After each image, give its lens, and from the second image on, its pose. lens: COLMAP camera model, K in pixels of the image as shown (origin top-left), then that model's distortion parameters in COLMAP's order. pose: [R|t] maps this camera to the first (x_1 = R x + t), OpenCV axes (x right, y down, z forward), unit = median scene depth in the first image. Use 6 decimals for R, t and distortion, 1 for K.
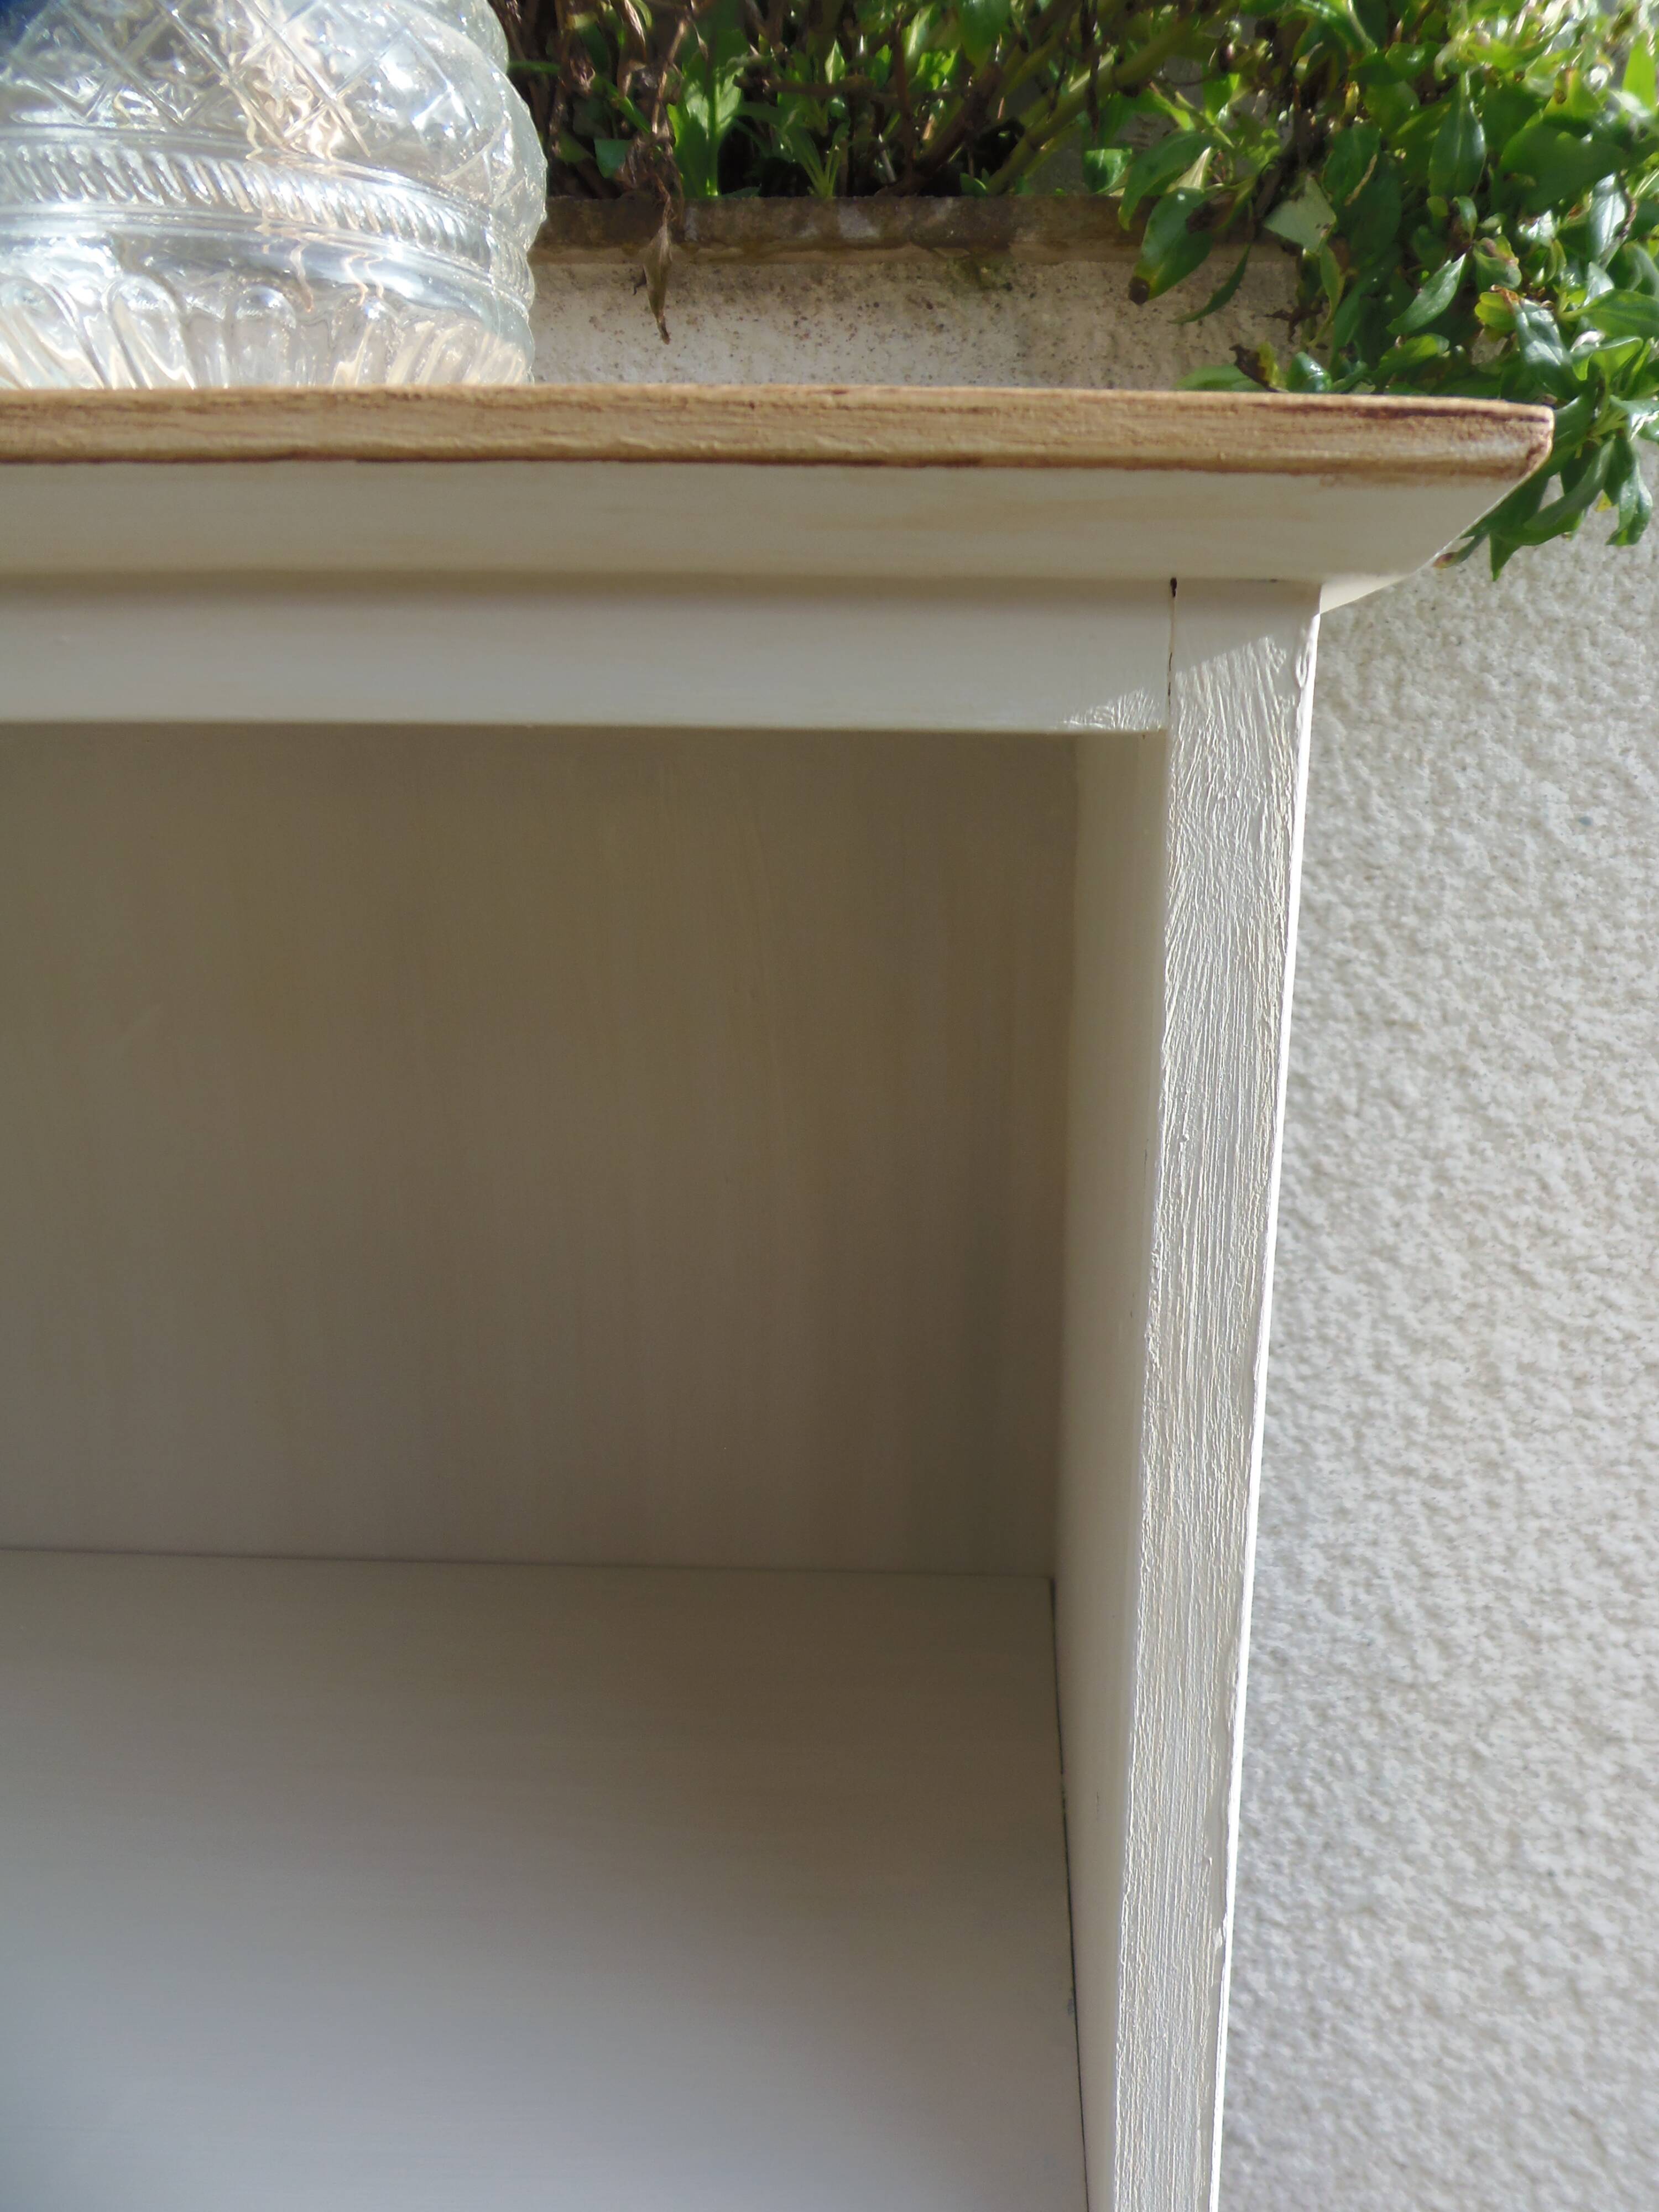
lens RADIAL K [[1632.9, 0, 1007.7], [0, 1632.9, 1120.0], [0, 0, 1]] dist [-0.011847, 0.031174]
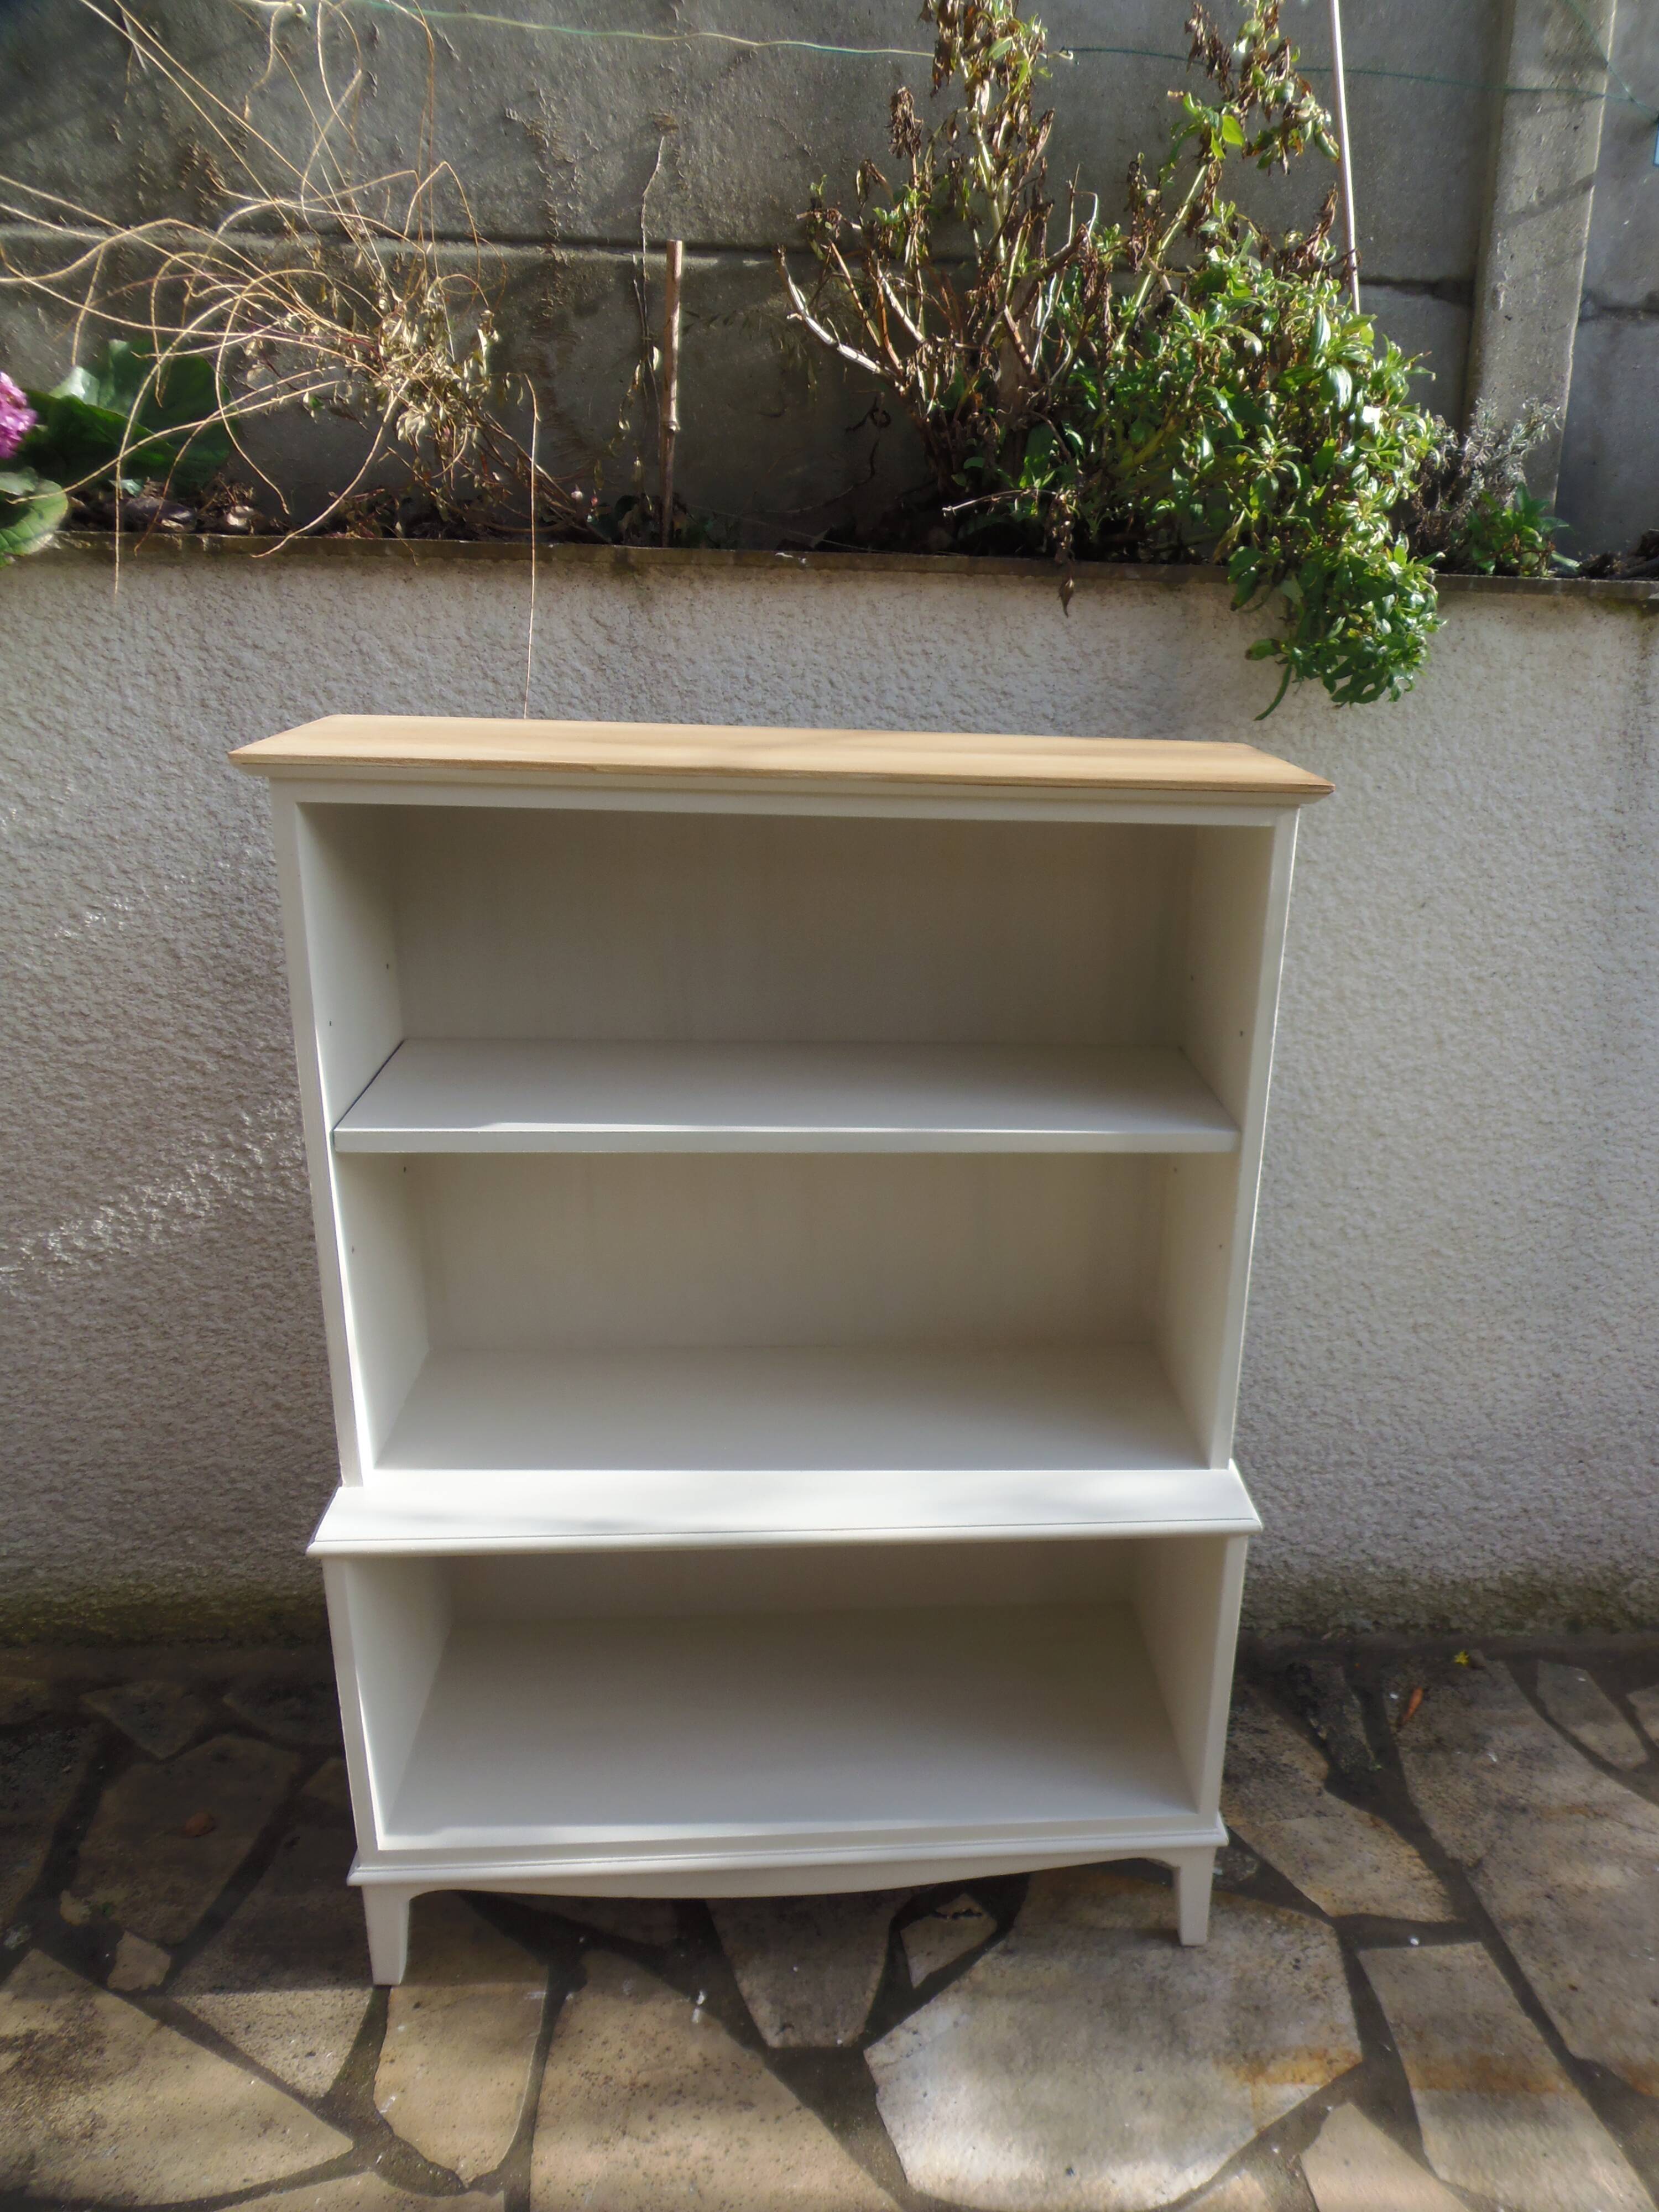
lens RADIAL K [[1602.8, 0, 965.6], [0, 1602.8, 1139.8], [0, 0, 1]] dist [-0.039350, -0.006088]
pose [[0.995543, -0.017942, 0.092585, -0.567424], [0.006963, 0.993040, 0.117570, 0.080911], [-0.094050, -0.116401, 0.988739, -1.572514]]
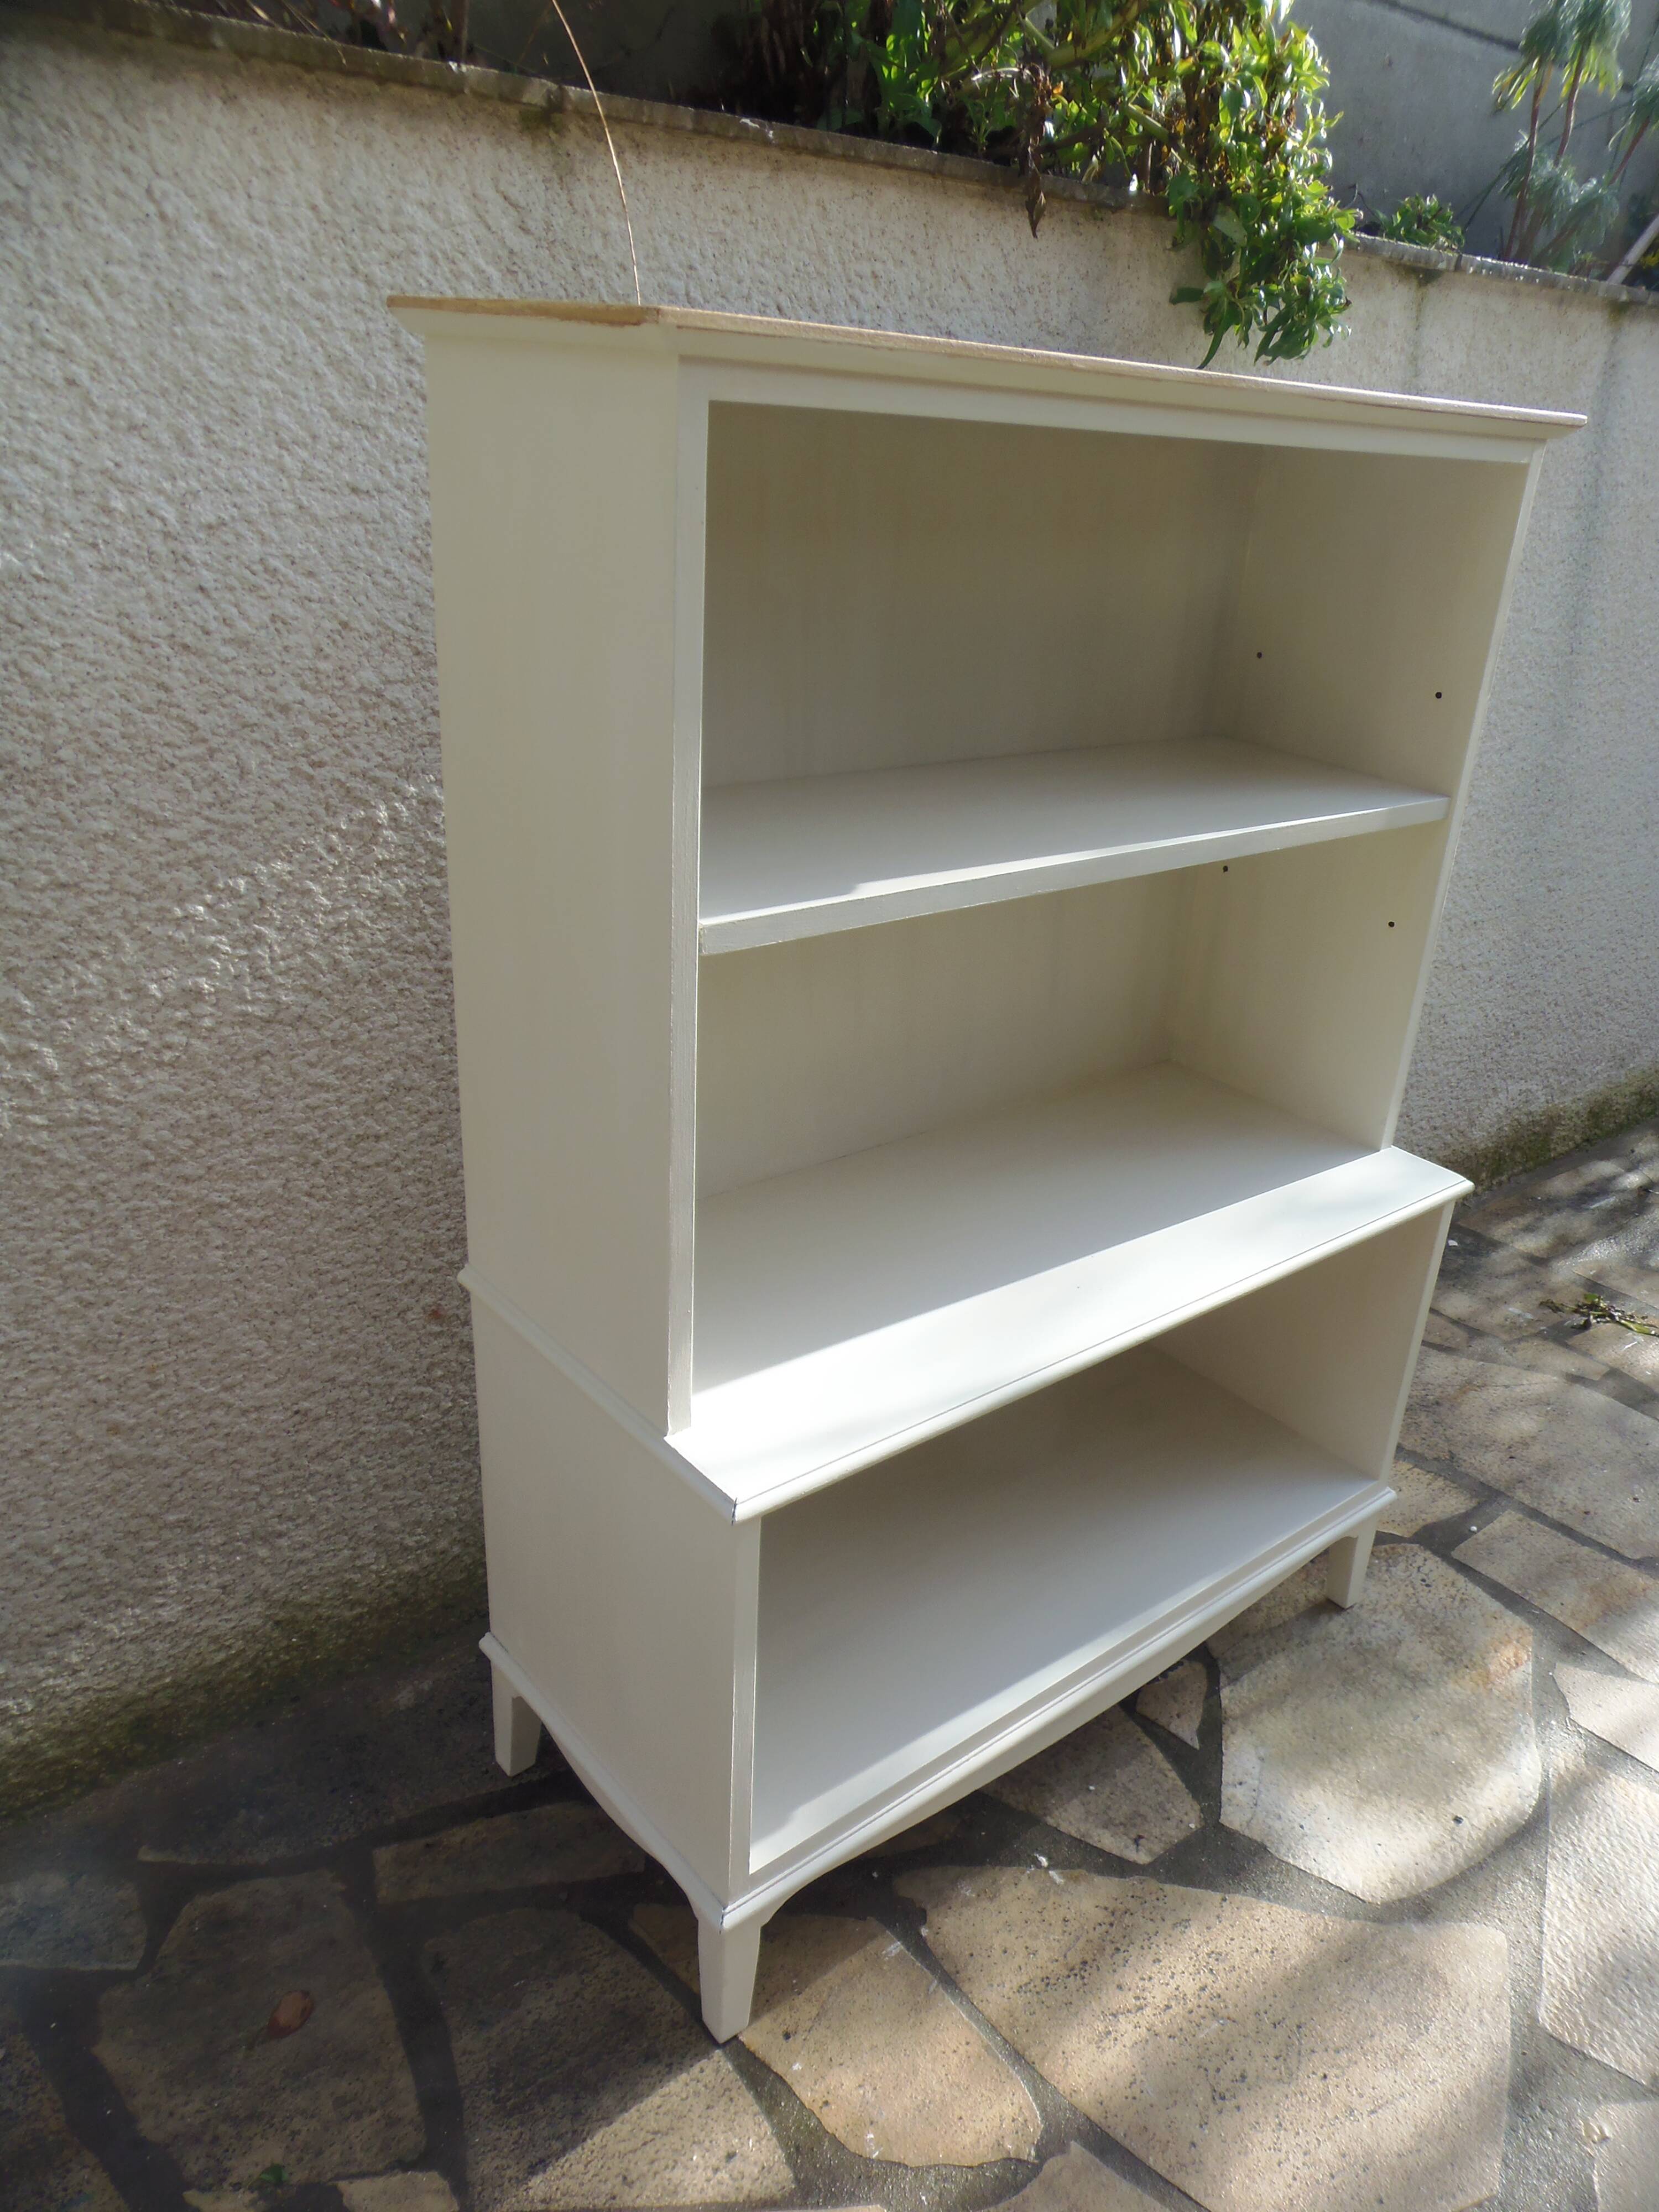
lens RADIAL K [[1624.7, 0, 924.4], [0, 1624.7, 1159.4], [0, 0, 1]] dist [-0.033365, 0.009473]
pose [[0.751497, -0.257049, 0.607600, -1.833080], [0.099514, 0.954602, 0.280769, 0.122510], [-0.652188, -0.150532, 0.742961, -0.767696]]
